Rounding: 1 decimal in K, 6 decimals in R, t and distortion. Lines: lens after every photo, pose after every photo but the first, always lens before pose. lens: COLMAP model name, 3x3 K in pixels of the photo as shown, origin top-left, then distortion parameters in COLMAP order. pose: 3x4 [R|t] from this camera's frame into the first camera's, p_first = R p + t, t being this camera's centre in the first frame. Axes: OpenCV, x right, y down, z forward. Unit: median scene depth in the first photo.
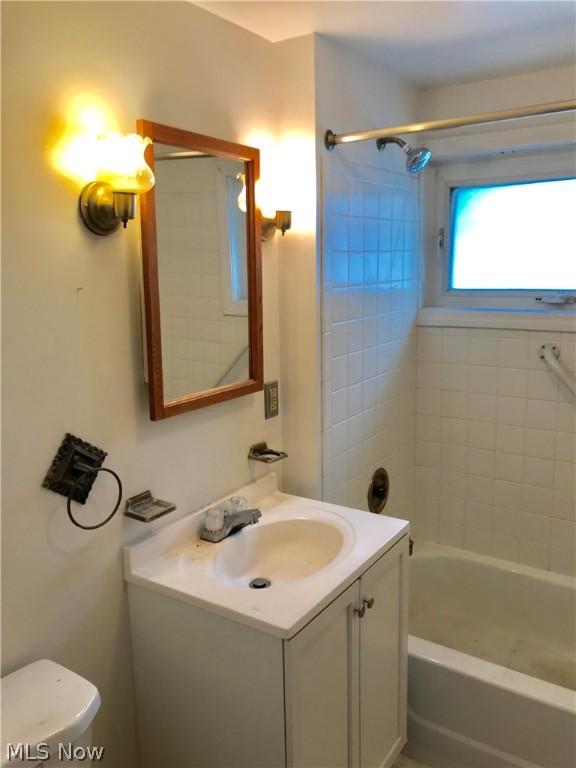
lens RADIAL K [[641.6, 0, 288.0], [0, 641.6, 384.0], [0, 0, 1]] dist [0.008049, 0.005868]
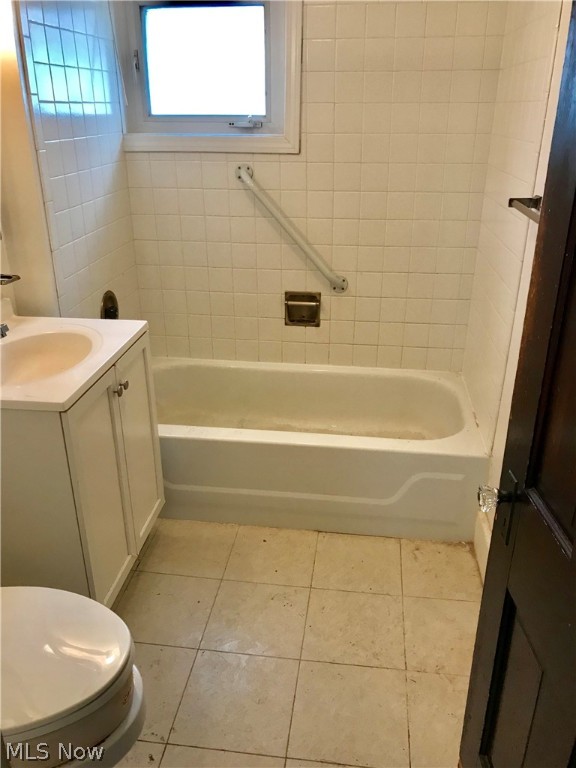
lens RADIAL K [[632.7, 0, 286.6], [0, 632.7, 391.3], [0, 0, 1]] dist [0.014931, -0.006979]
pose [[0.894447, -0.165083, 0.415587, -0.071389], [0.067246, 0.968450, 0.239964, 0.073384], [-0.442089, -0.186689, 0.877328, -0.114519]]
